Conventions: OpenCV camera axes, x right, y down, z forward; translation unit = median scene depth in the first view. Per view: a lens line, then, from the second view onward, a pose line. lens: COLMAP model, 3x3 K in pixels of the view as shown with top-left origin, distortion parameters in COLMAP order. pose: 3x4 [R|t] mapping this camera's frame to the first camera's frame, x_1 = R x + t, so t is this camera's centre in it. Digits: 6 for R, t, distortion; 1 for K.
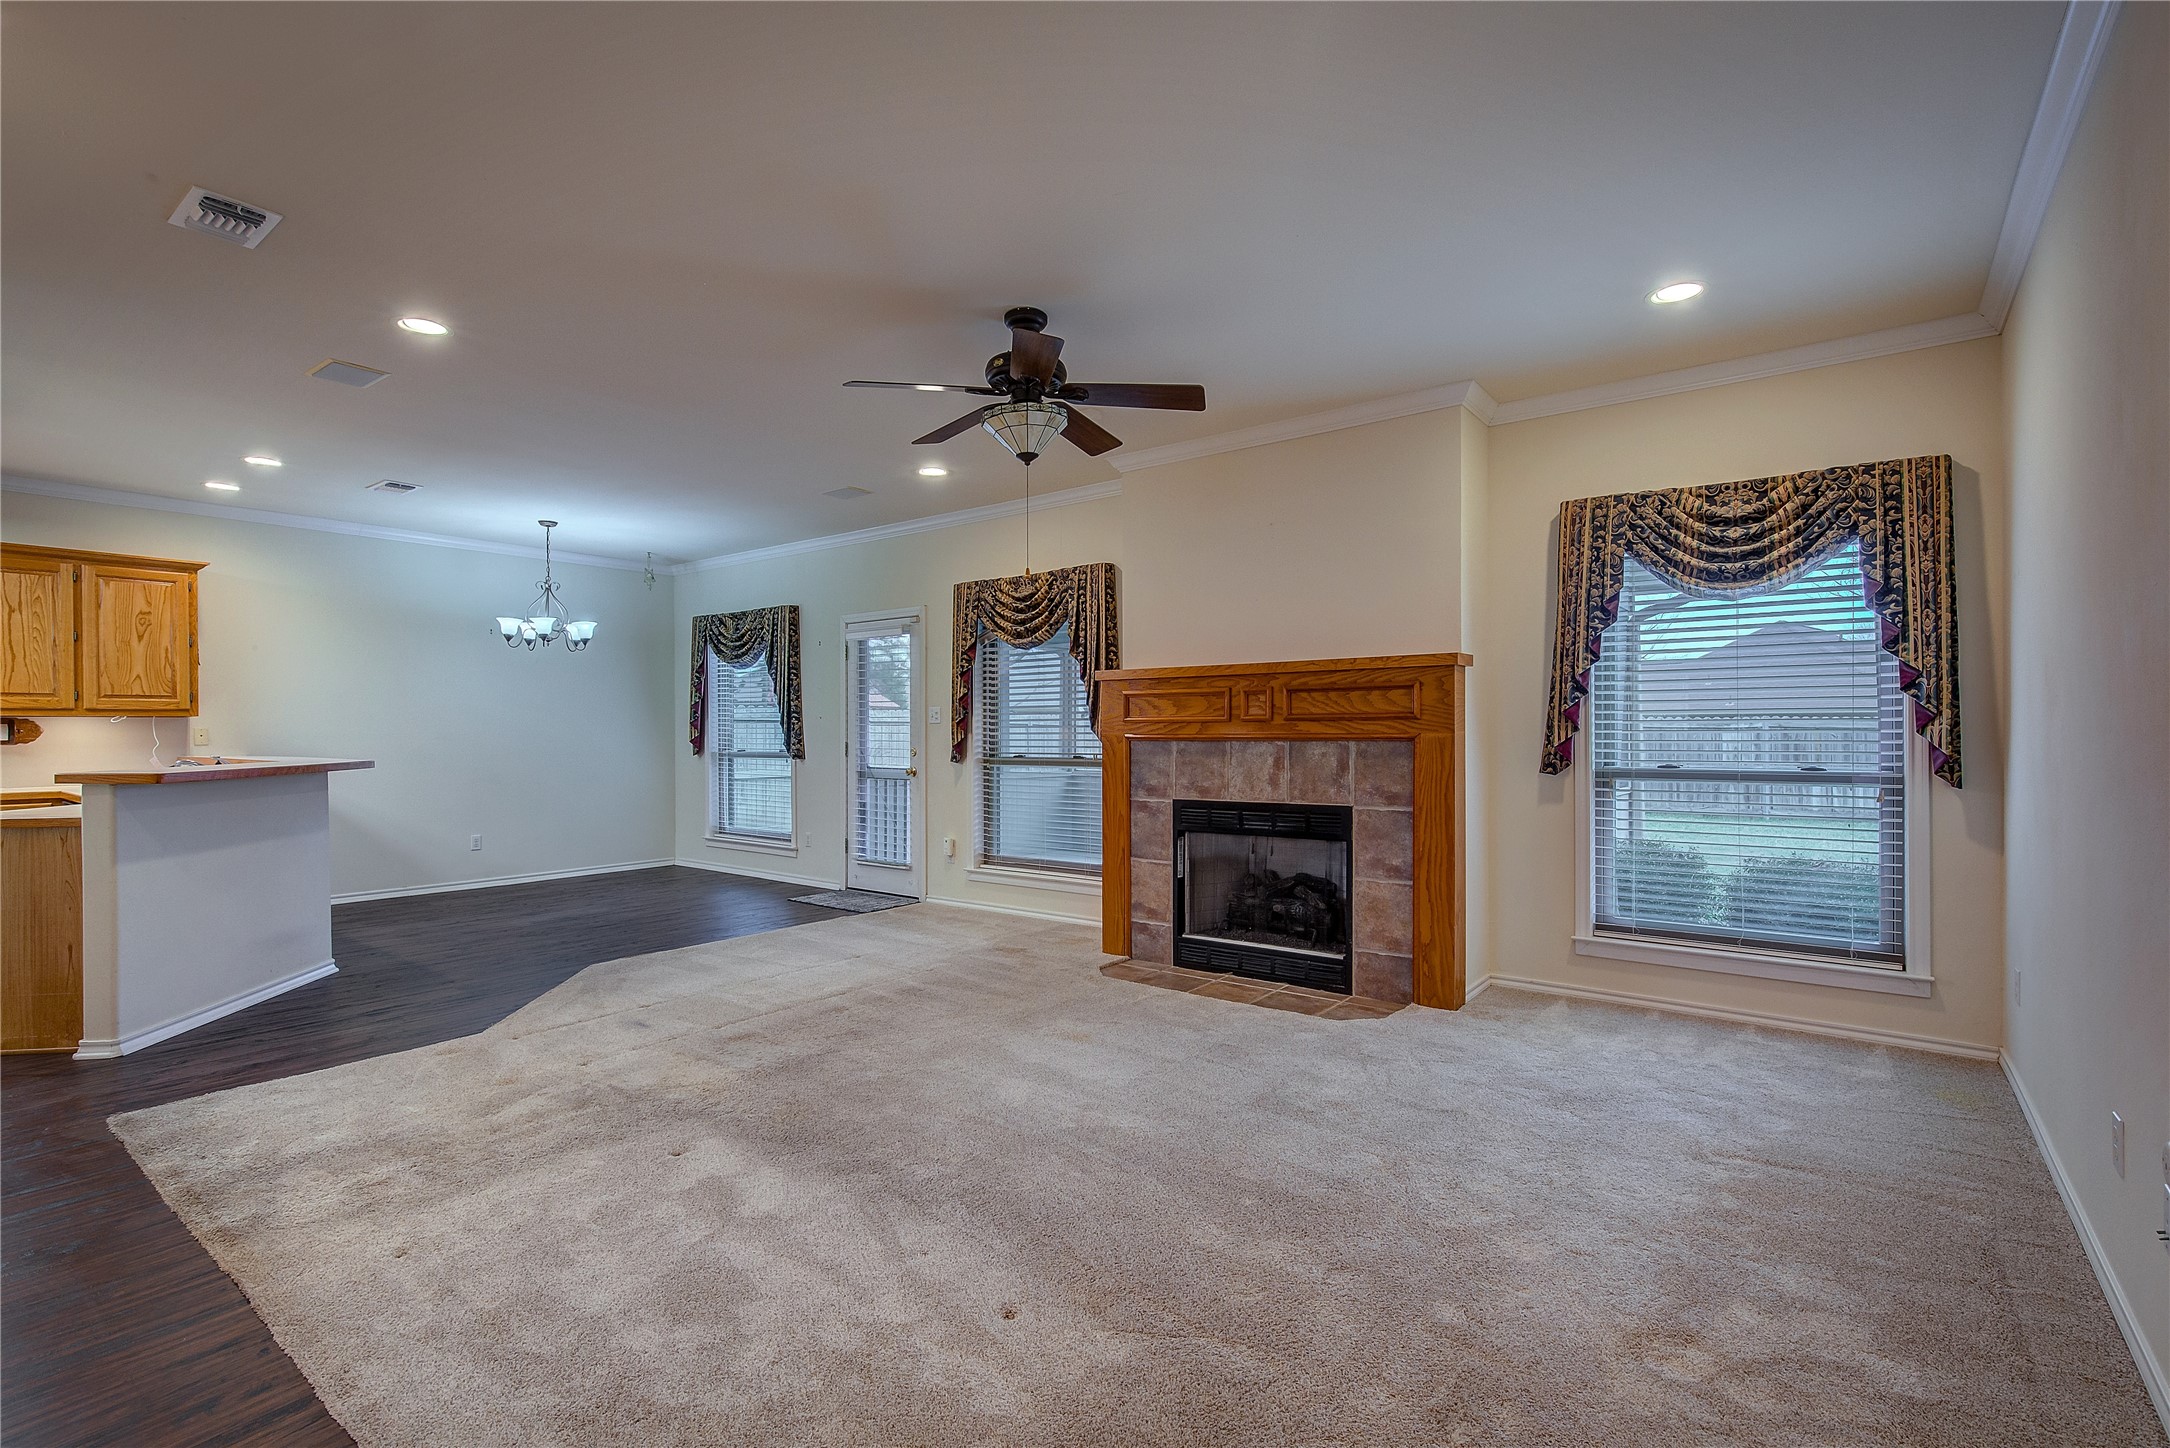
lens RADIAL K [[998.3, 0, 1073.8], [0, 998.3, 732.7], [0, 0, 1]] dist [-0.000622, 0.000994]
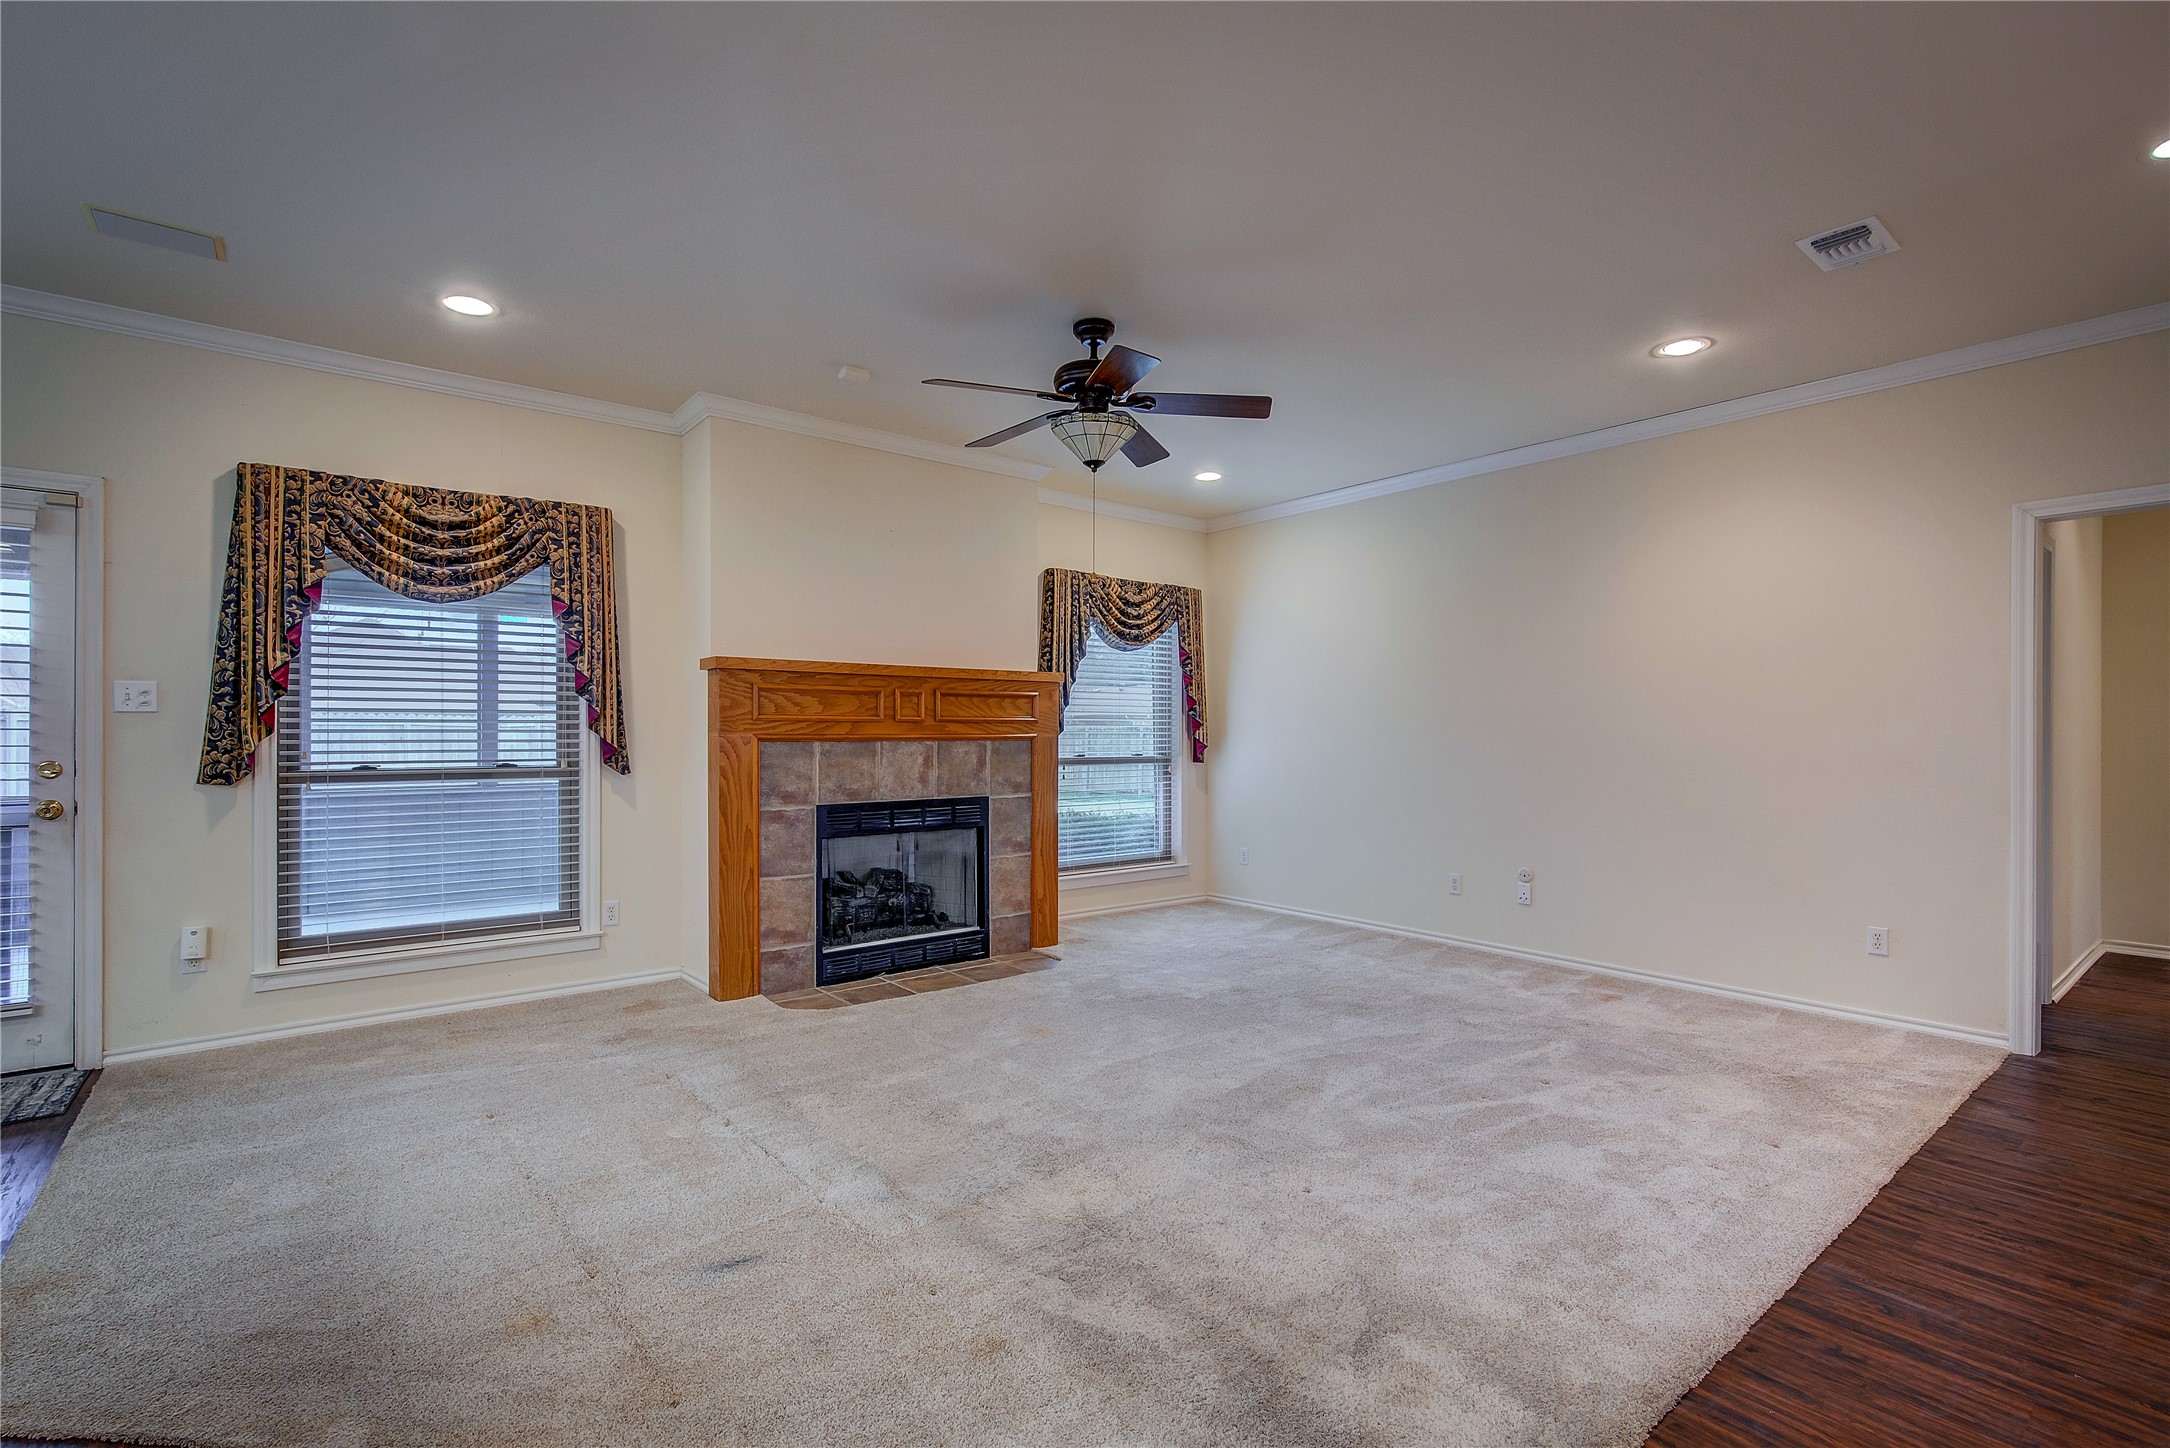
lens RADIAL K [[998.3, 0, 1103.7], [0, 998.3, 733.2], [0, 0, 1]] dist [-0.000622, 0.000994]
pose [[0.216386, 0.003480, 0.976302, -0.647266], [-0.002036, 0.999993, -0.003113, 0.002406], [-0.976306, -0.001314, 0.216392, 0.475621]]
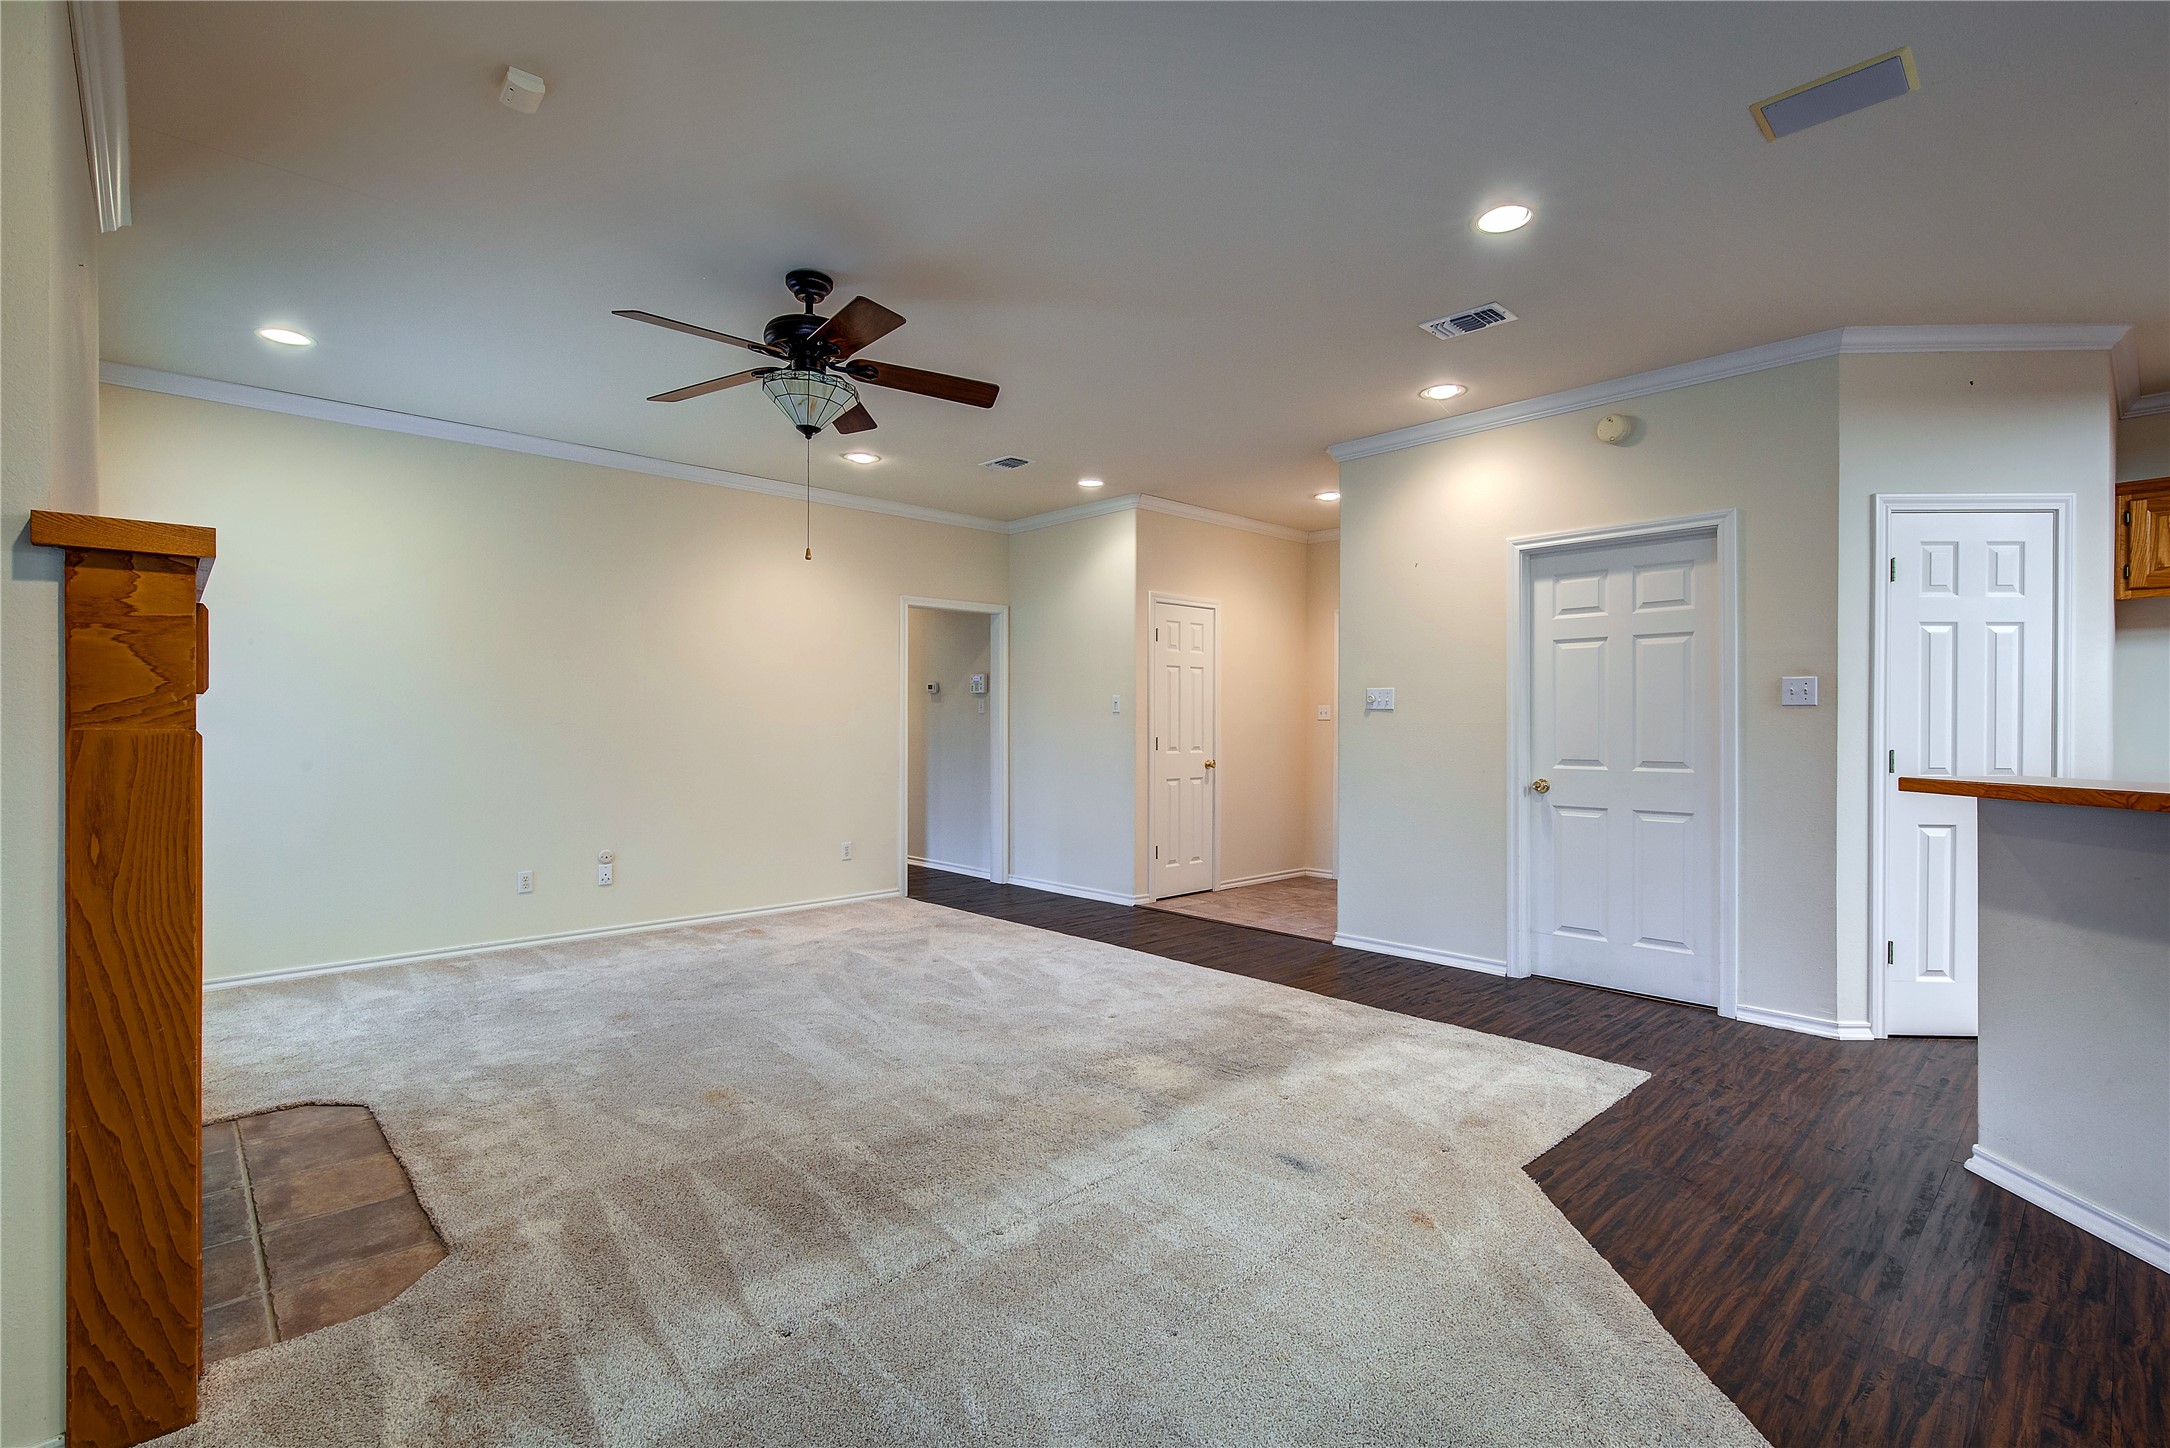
lens RADIAL K [[998.3, 0, 1085.0], [0, 998.3, 728.0], [0, 0, 1]] dist [-0.000622, 0.000994]
pose [[-0.988999, 0.001254, 0.147916, -0.272021], [0.002064, 0.999984, 0.005326, 0.000086], [-0.147907, 0.005572, -0.988986, 1.176232]]
